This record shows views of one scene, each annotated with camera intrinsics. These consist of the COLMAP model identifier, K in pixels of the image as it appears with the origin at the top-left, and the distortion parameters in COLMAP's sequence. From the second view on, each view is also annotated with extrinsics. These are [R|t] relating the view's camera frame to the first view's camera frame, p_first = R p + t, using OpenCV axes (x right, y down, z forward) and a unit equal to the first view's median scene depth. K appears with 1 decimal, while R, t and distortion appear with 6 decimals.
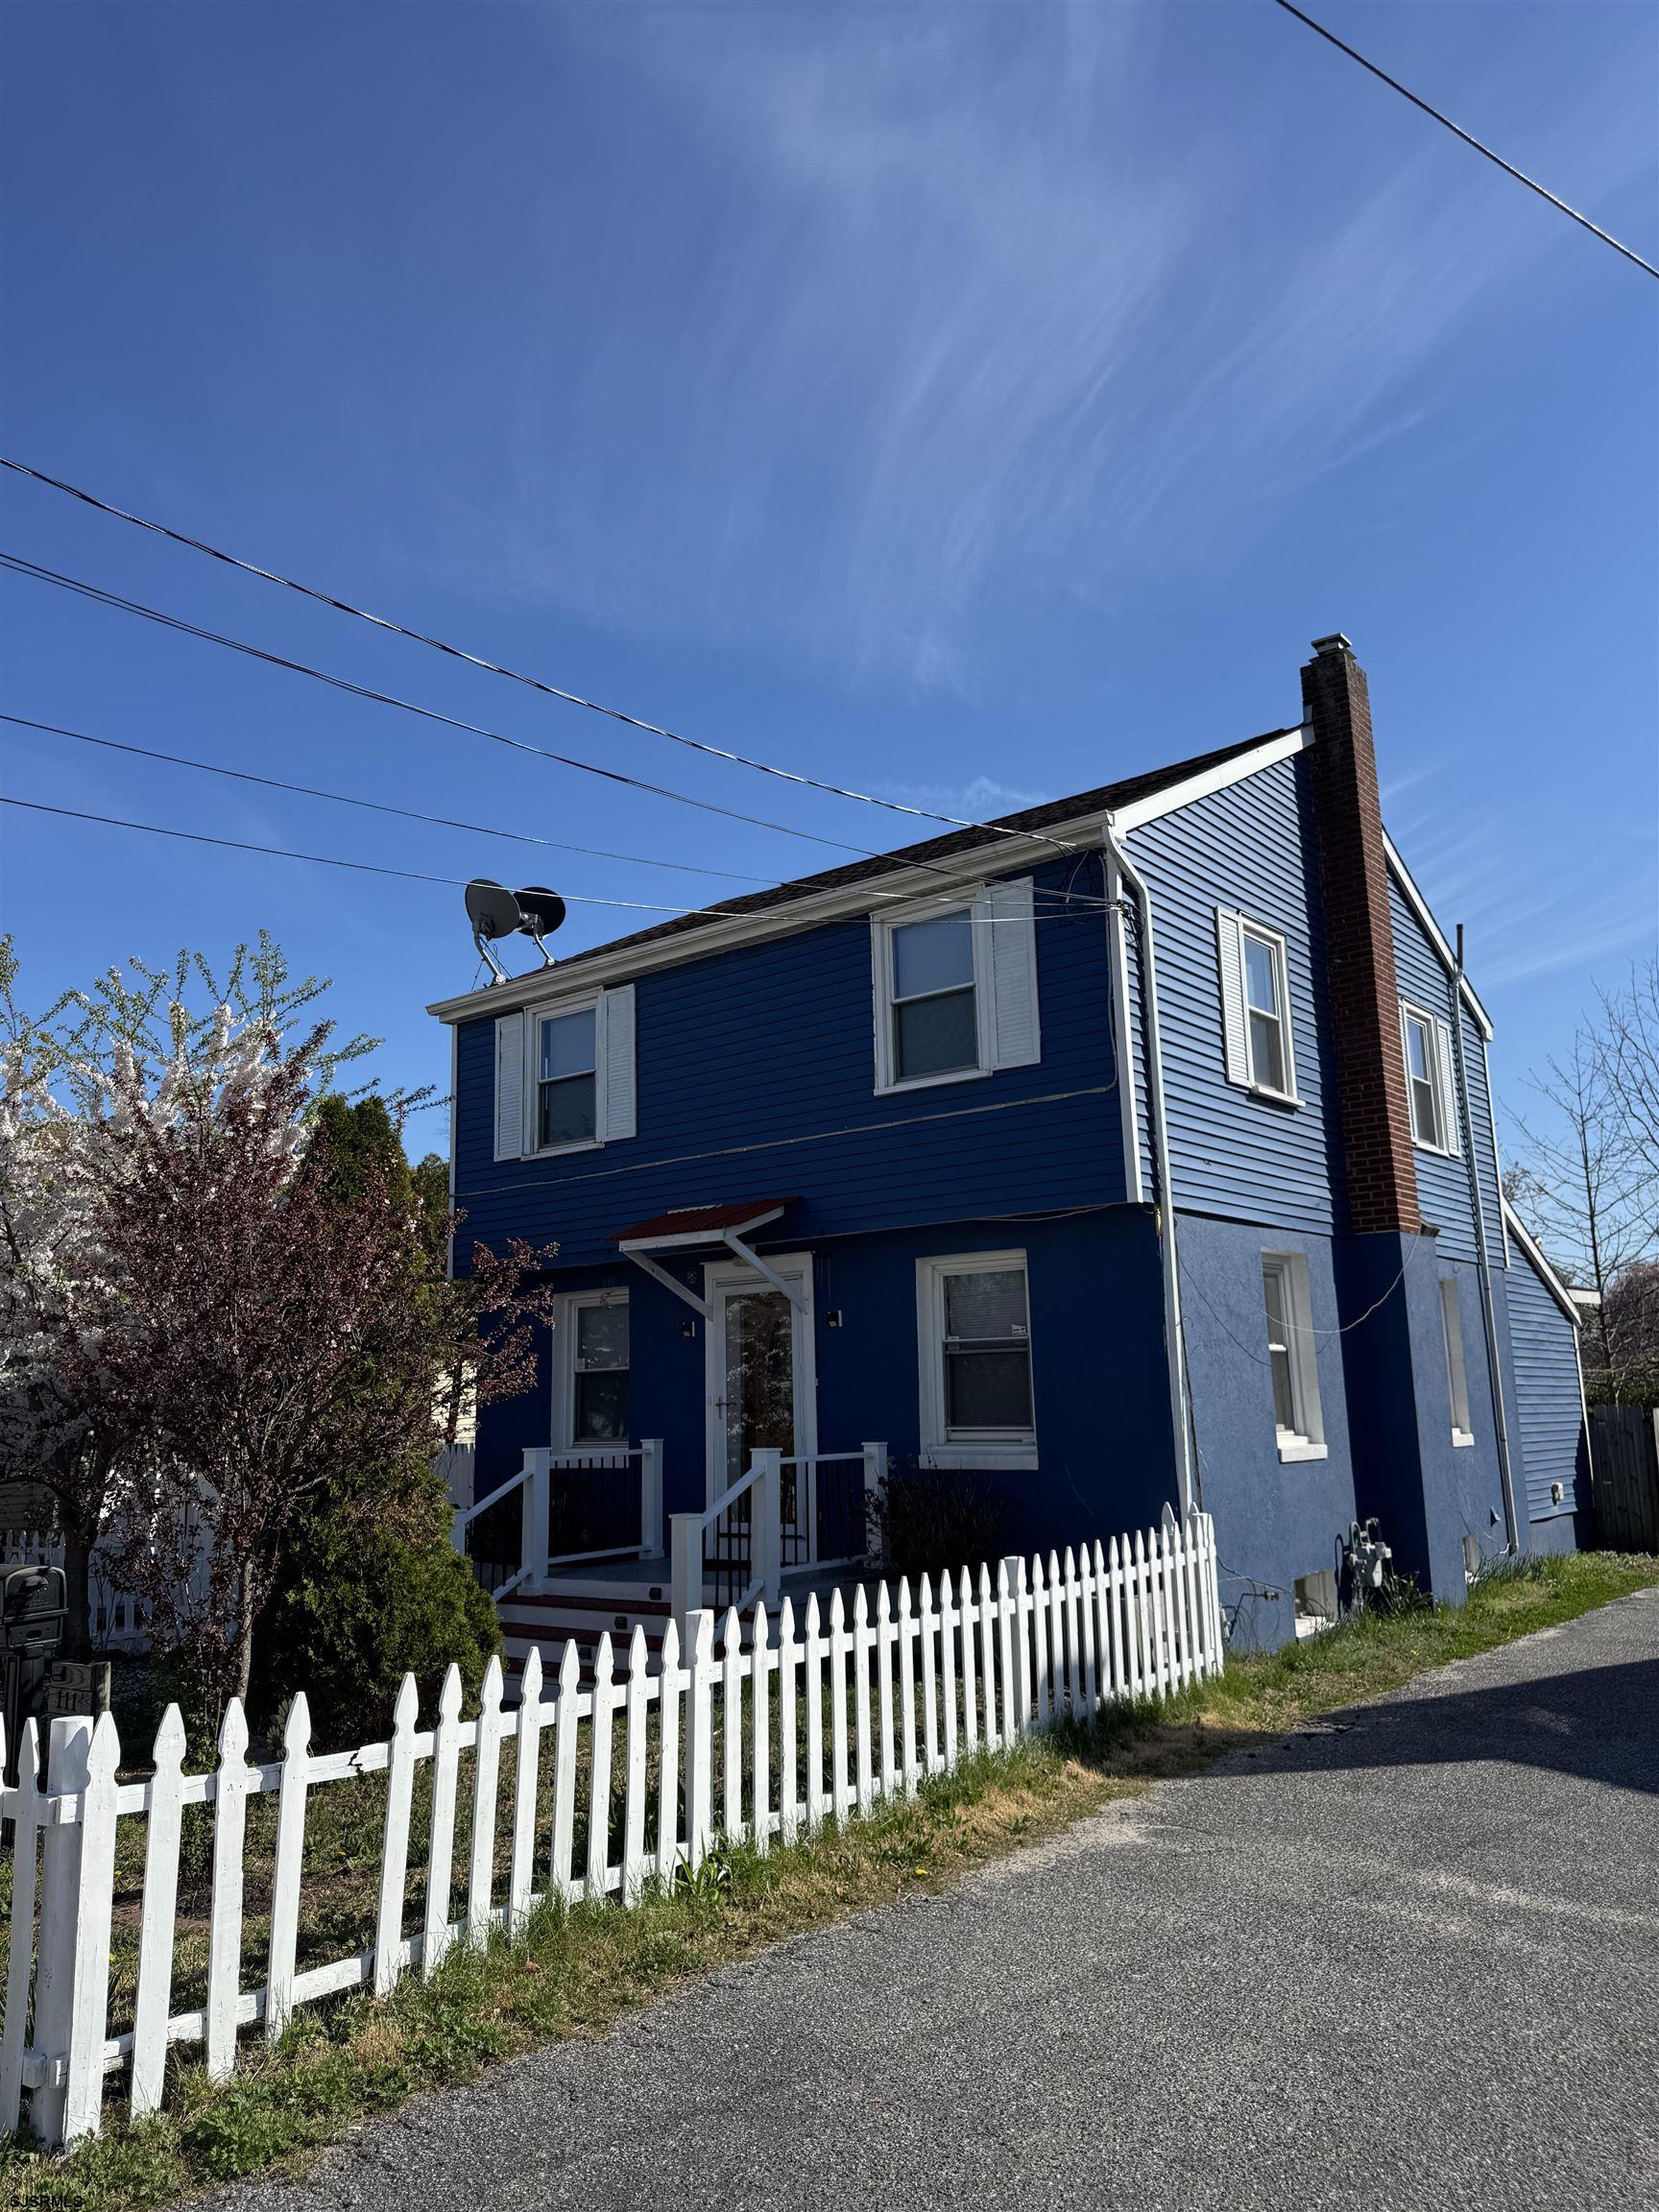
lens RADIAL K [[1584.7, 0, 829.5], [0, 1584.7, 1106.0], [0, 0, 1]] dist [0.040057, -0.050513]
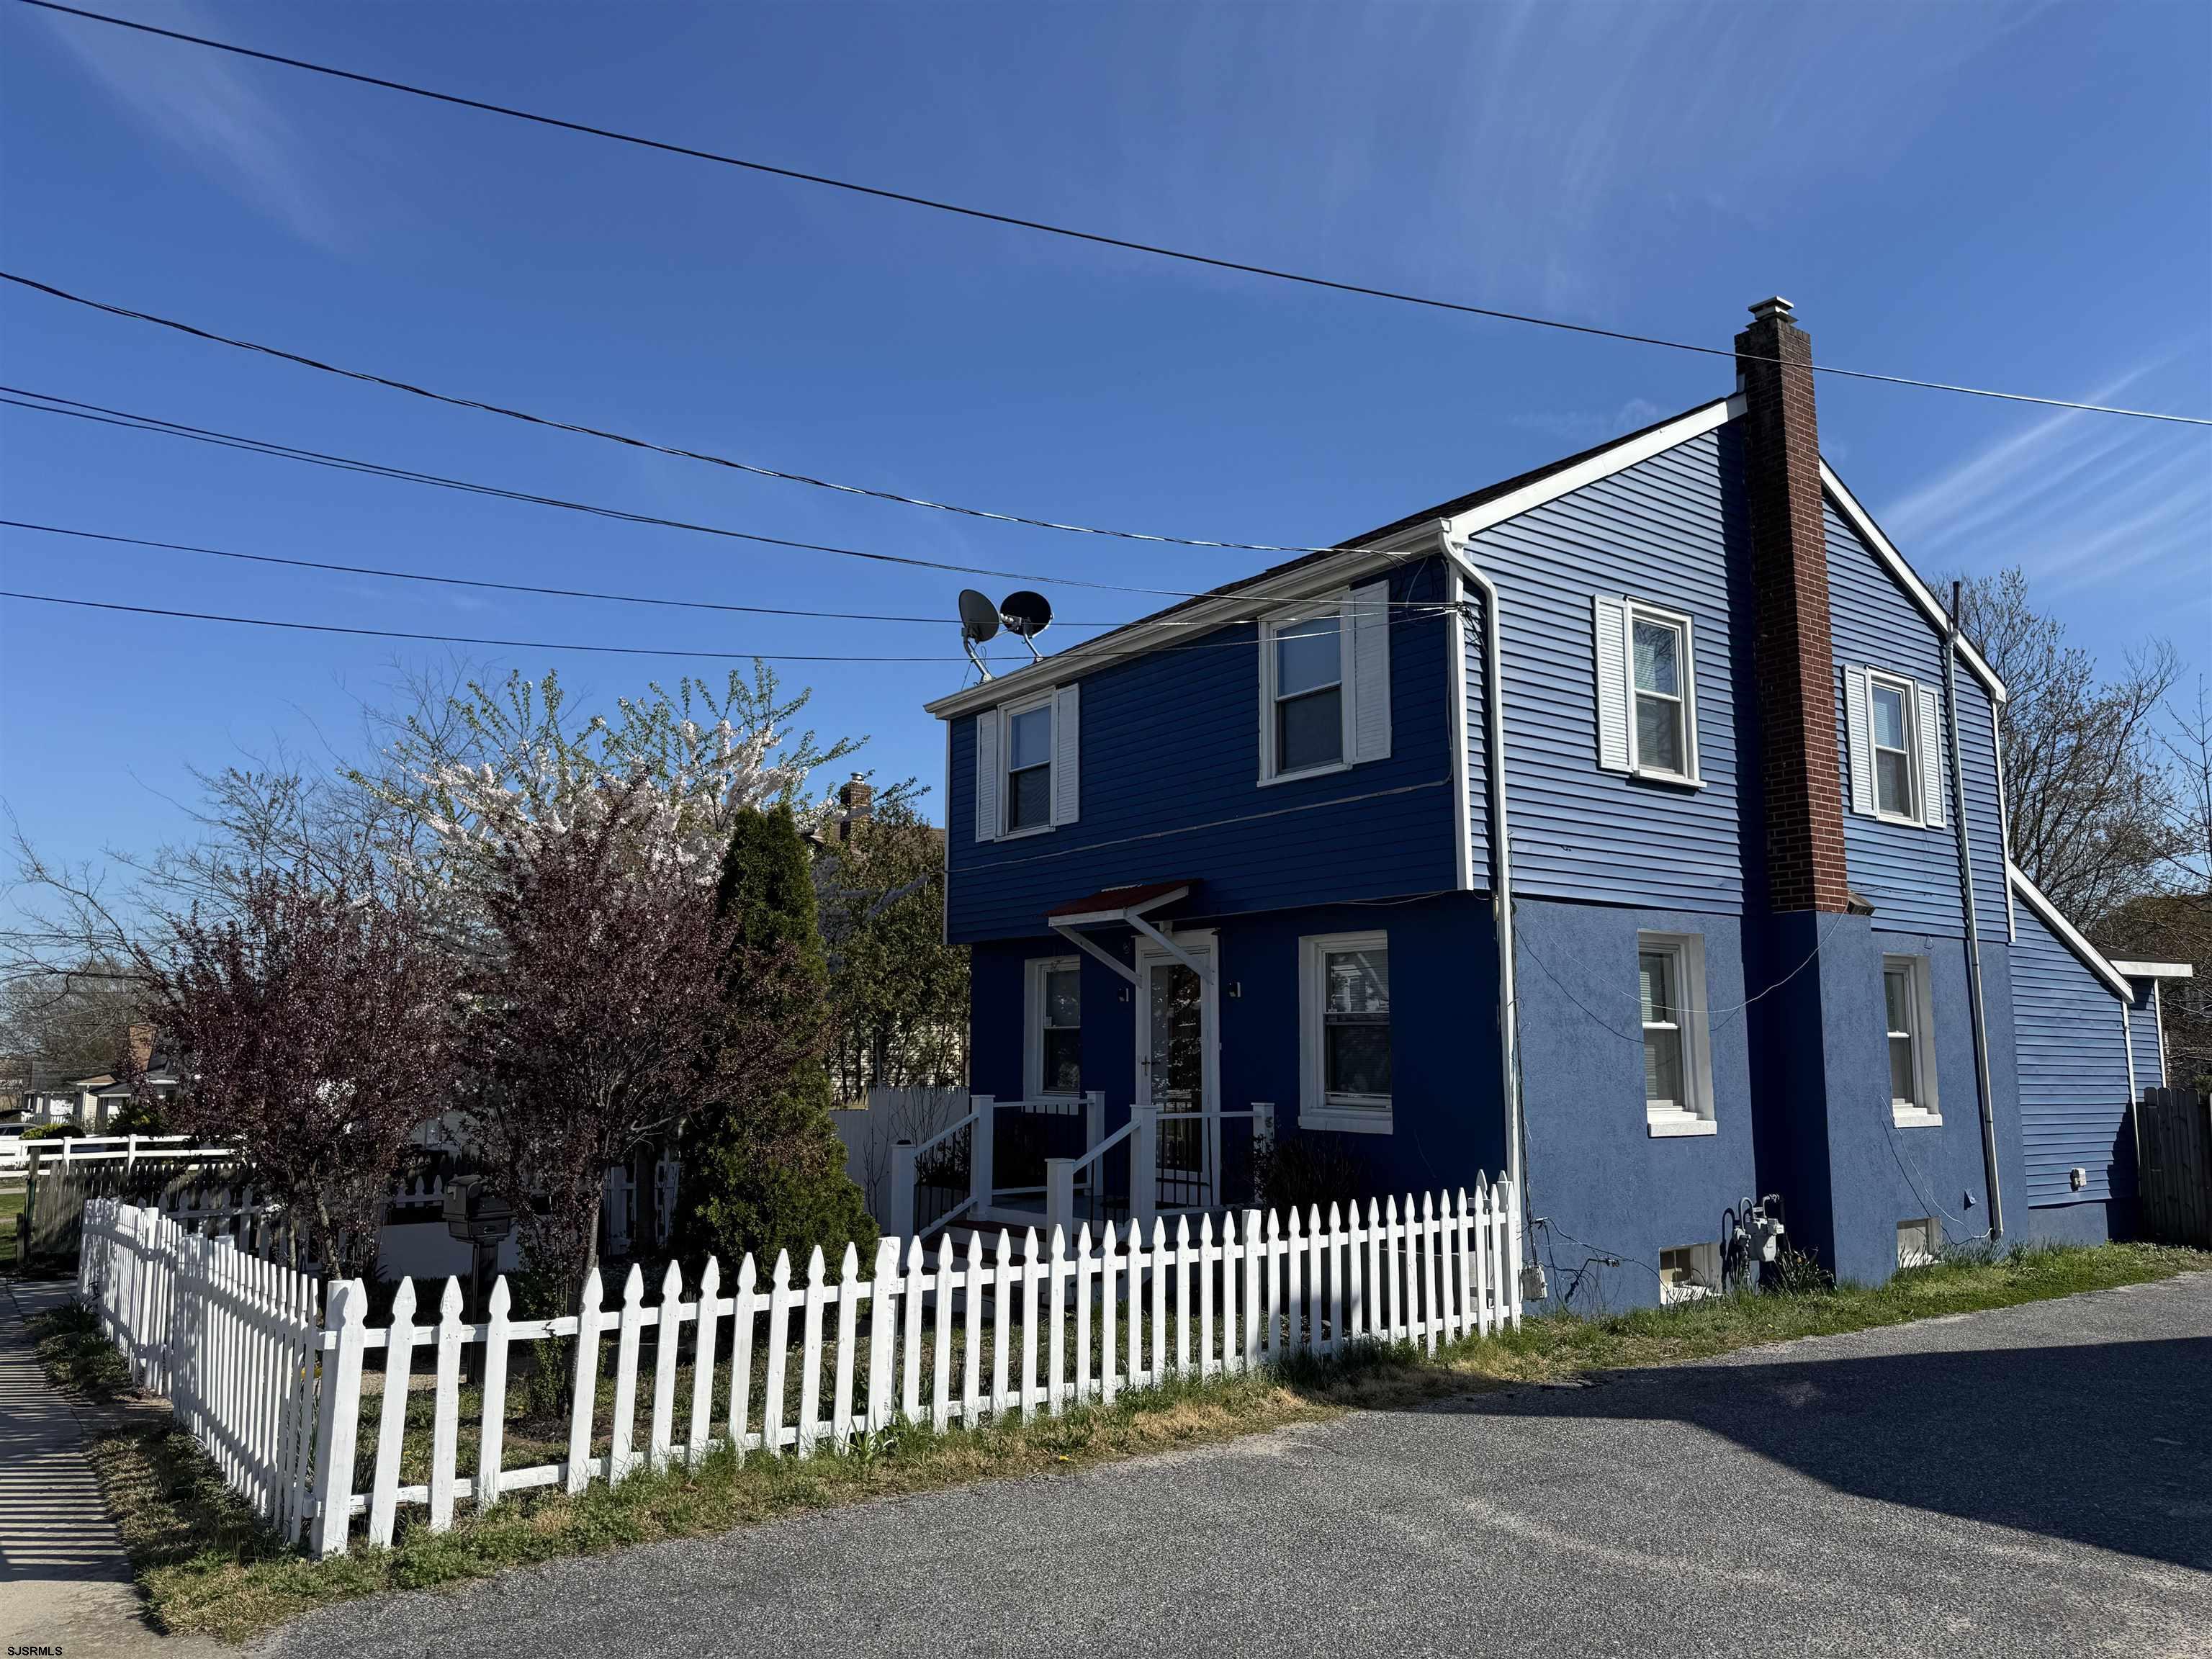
lens RADIAL K [[1584.7, 0, 1106.0], [0, 1584.7, 829.5], [0, 0, 1]] dist [0.040057, -0.050513]
pose [[0.964497, -0.008338, -0.263962, 0.215776], [0.021851, 0.998594, 0.048299, -0.032547], [0.263188, -0.052352, 0.963323, -0.077619]]
